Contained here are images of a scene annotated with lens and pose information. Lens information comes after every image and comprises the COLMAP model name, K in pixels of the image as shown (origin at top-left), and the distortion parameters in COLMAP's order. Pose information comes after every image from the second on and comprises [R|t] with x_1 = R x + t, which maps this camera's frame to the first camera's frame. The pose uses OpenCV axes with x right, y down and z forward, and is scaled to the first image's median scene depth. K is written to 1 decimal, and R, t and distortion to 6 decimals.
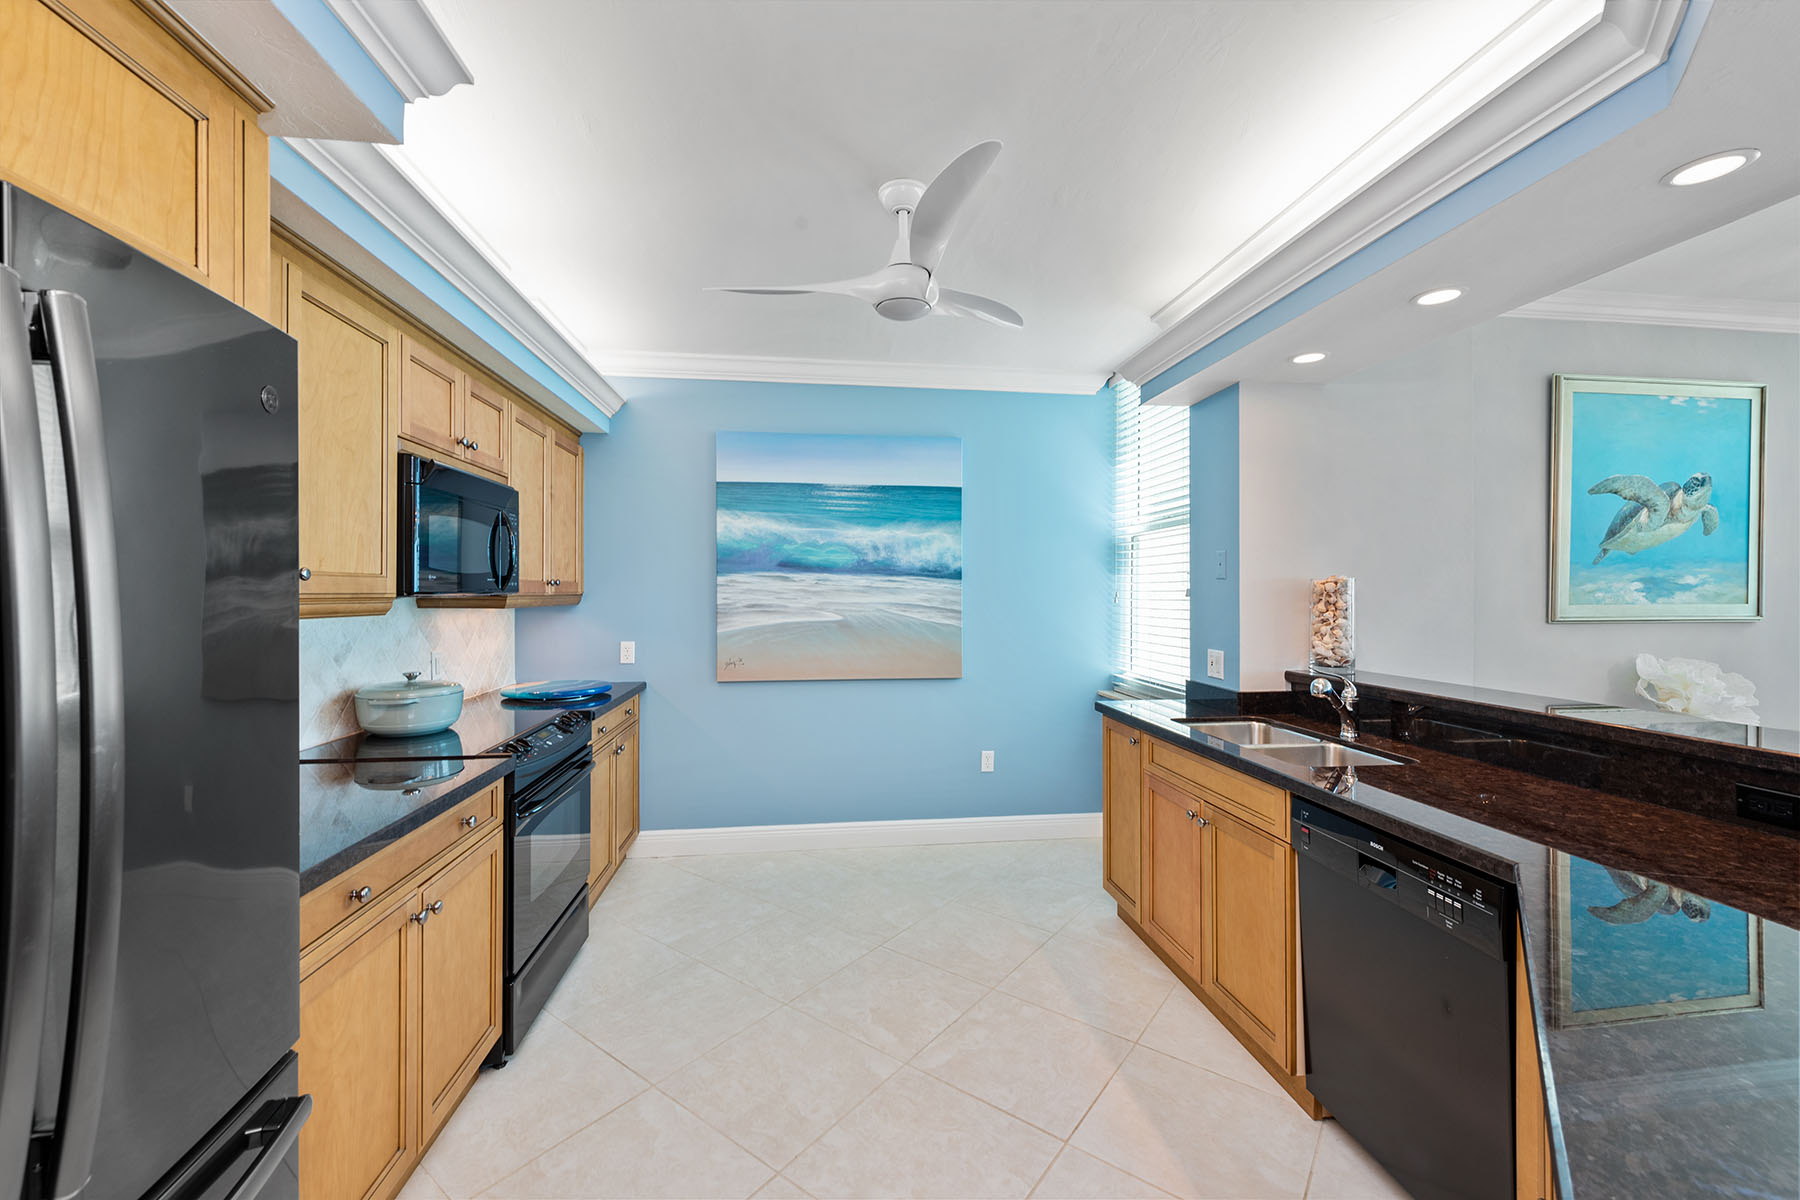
lens RADIAL K [[728.3, 0, 912.6], [0, 728.3, 594.1], [0, 0, 1]] dist [0.000534, -0.000405]
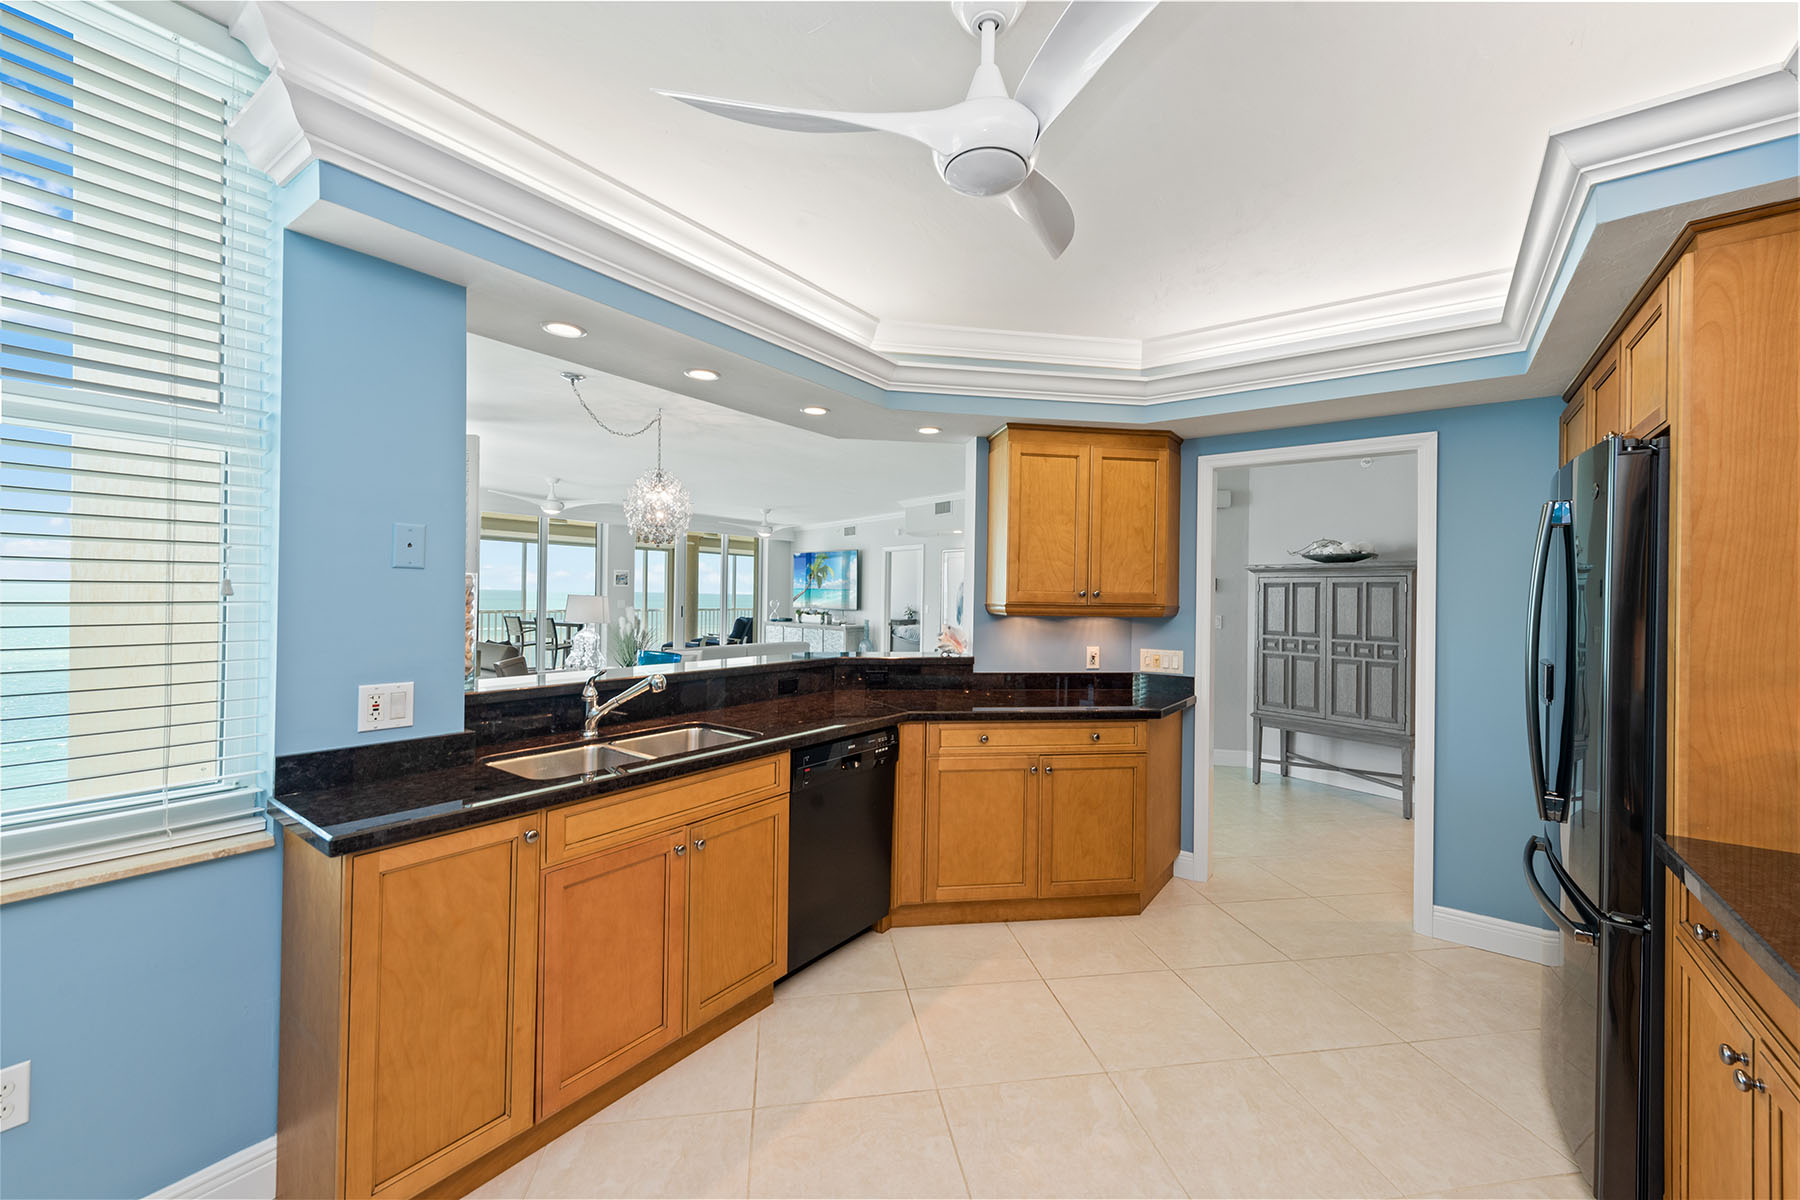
lens RADIAL K [[705.7, 0, 900.8], [0, 705.7, 594.4], [0, 0, 1]] dist [0.016454, 0.000190]
pose [[-0.714532, -0.008174, 0.699555, -0.175508], [-0.014480, 0.999890, -0.003107, -0.000824], [-0.699453, -0.012350, -0.714572, 0.633525]]
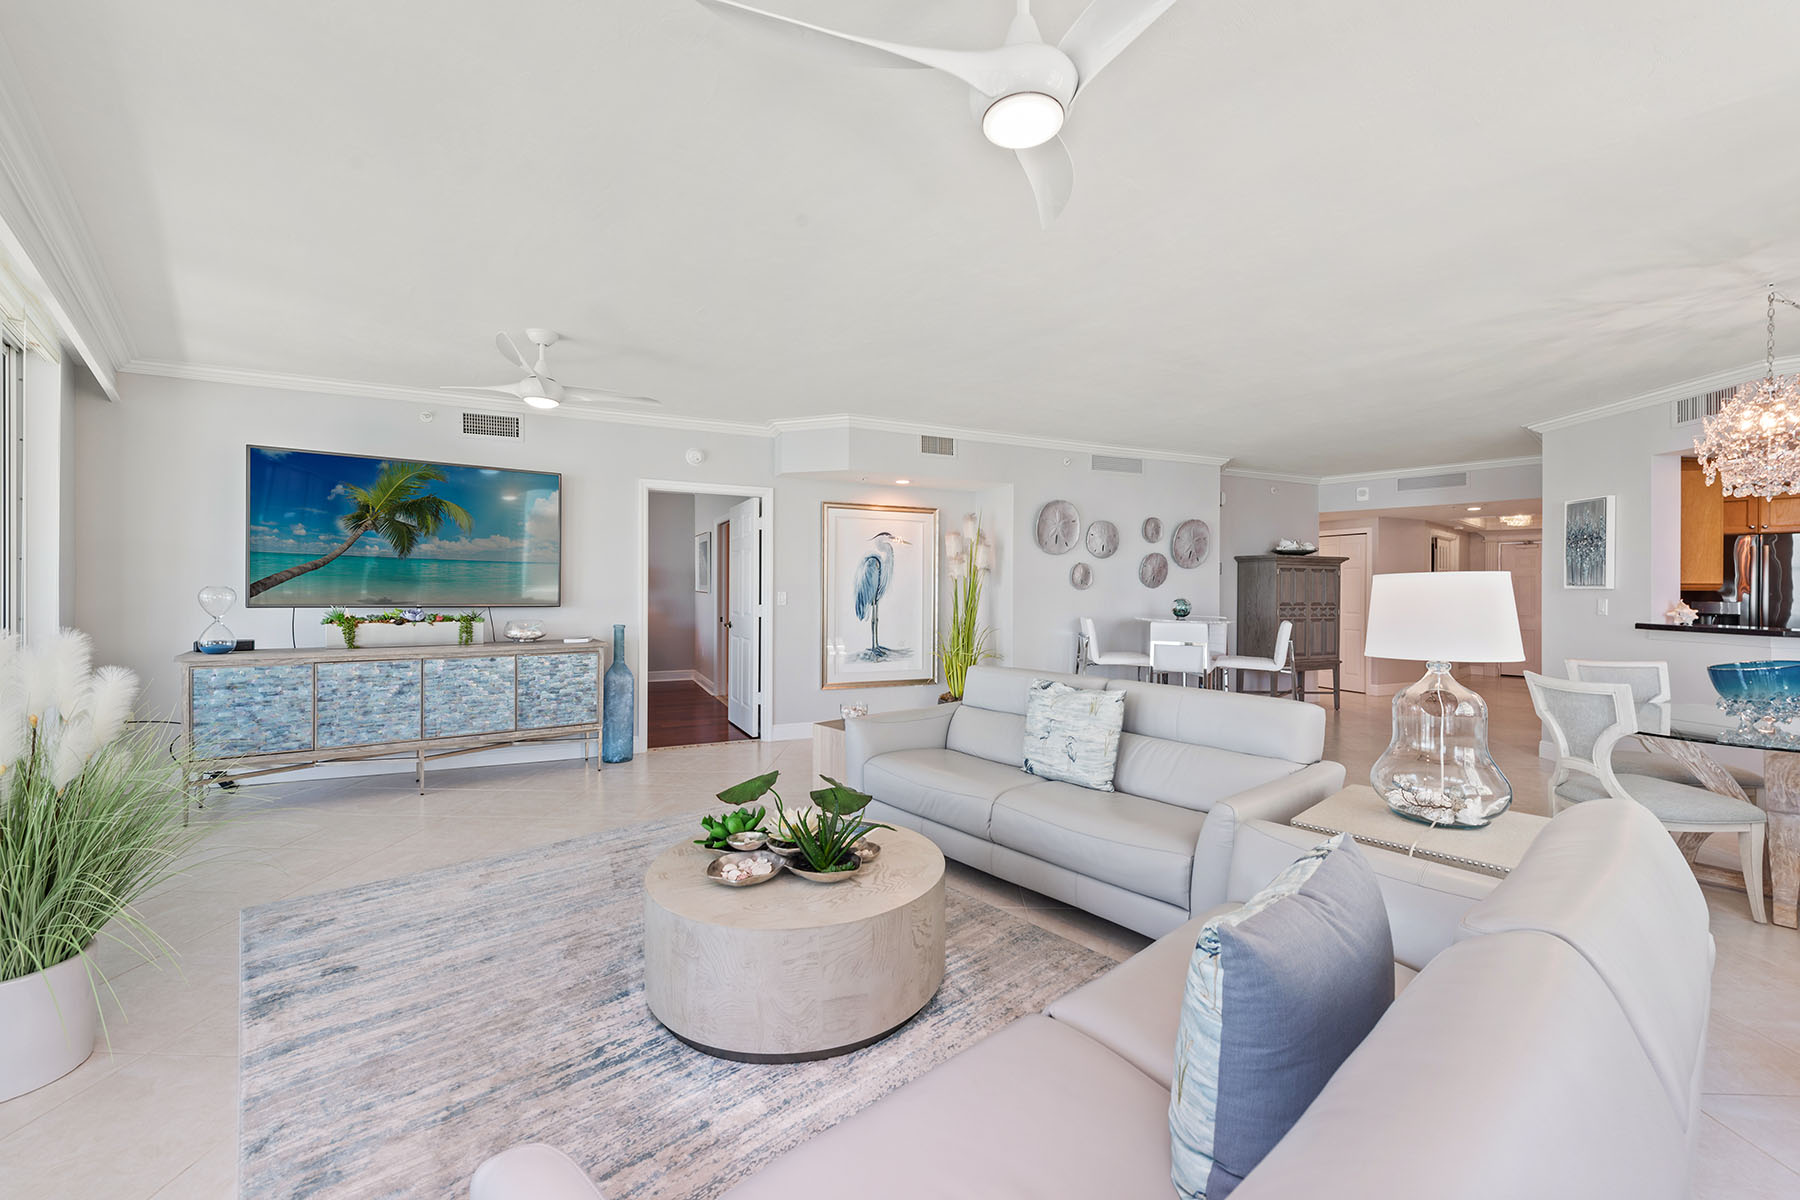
lens RADIAL K [[728.3, 0, 897.3], [0, 728.3, 597.9], [0, 0, 1]] dist [0.000534, -0.000405]
pose [[-0.824981, 0.002413, -0.565155, 1.627756], [-0.004509, 0.999931, 0.010852, 0.016899], [0.565142, 0.011501, -0.824914, 0.290423]]
